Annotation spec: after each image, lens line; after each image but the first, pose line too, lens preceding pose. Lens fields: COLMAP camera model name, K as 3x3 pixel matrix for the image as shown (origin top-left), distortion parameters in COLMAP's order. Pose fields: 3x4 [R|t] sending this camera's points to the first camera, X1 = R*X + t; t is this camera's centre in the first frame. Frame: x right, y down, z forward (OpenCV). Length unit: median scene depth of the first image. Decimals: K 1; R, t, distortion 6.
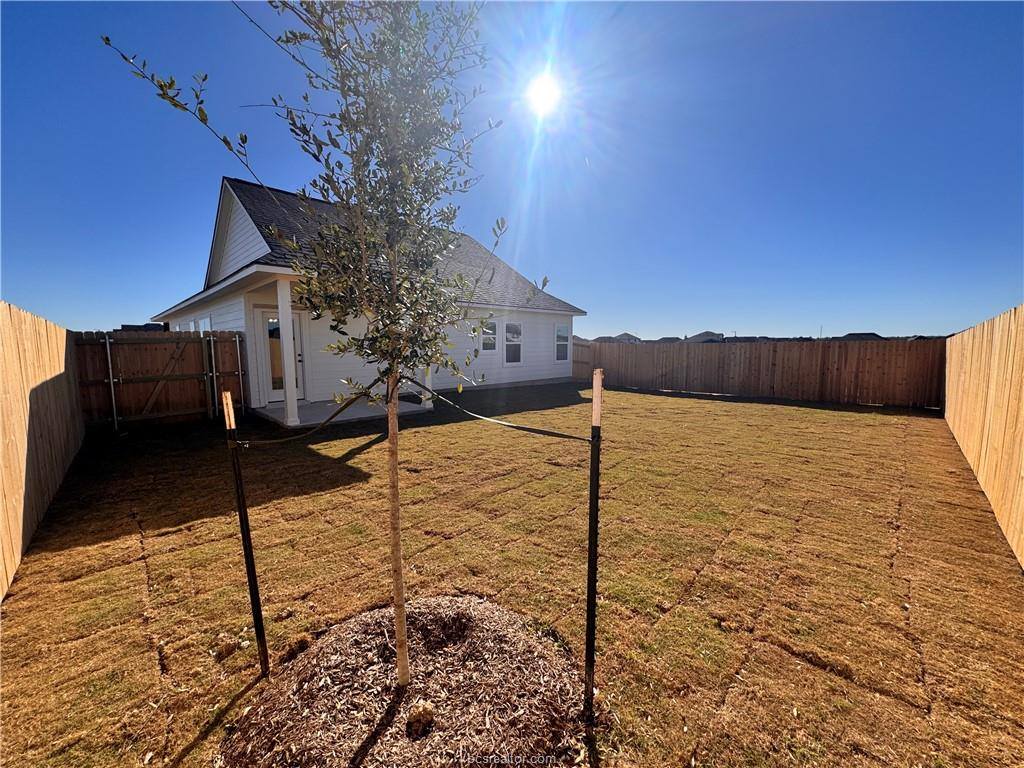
lens RADIAL K [[406.6, 0, 511.9], [0, 406.6, 385.3], [0, 0, 1]] dist [-0.002179, 0.000183]
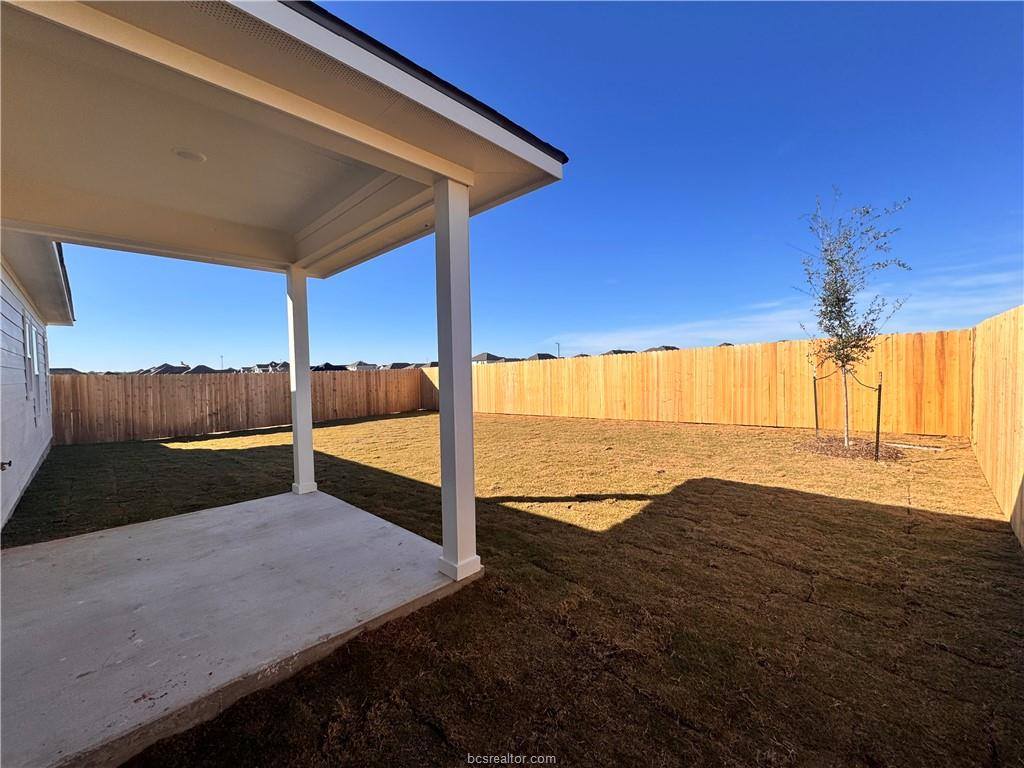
lens RADIAL K [[406.6, 0, 511.3], [0, 406.6, 383.0], [0, 0, 1]] dist [-0.002179, 0.000183]
pose [[-0.021055, -0.026508, 0.999427, -0.509716], [0.121166, 0.992212, 0.028869, -0.044304], [-0.992409, 0.121704, -0.017679, 0.528786]]
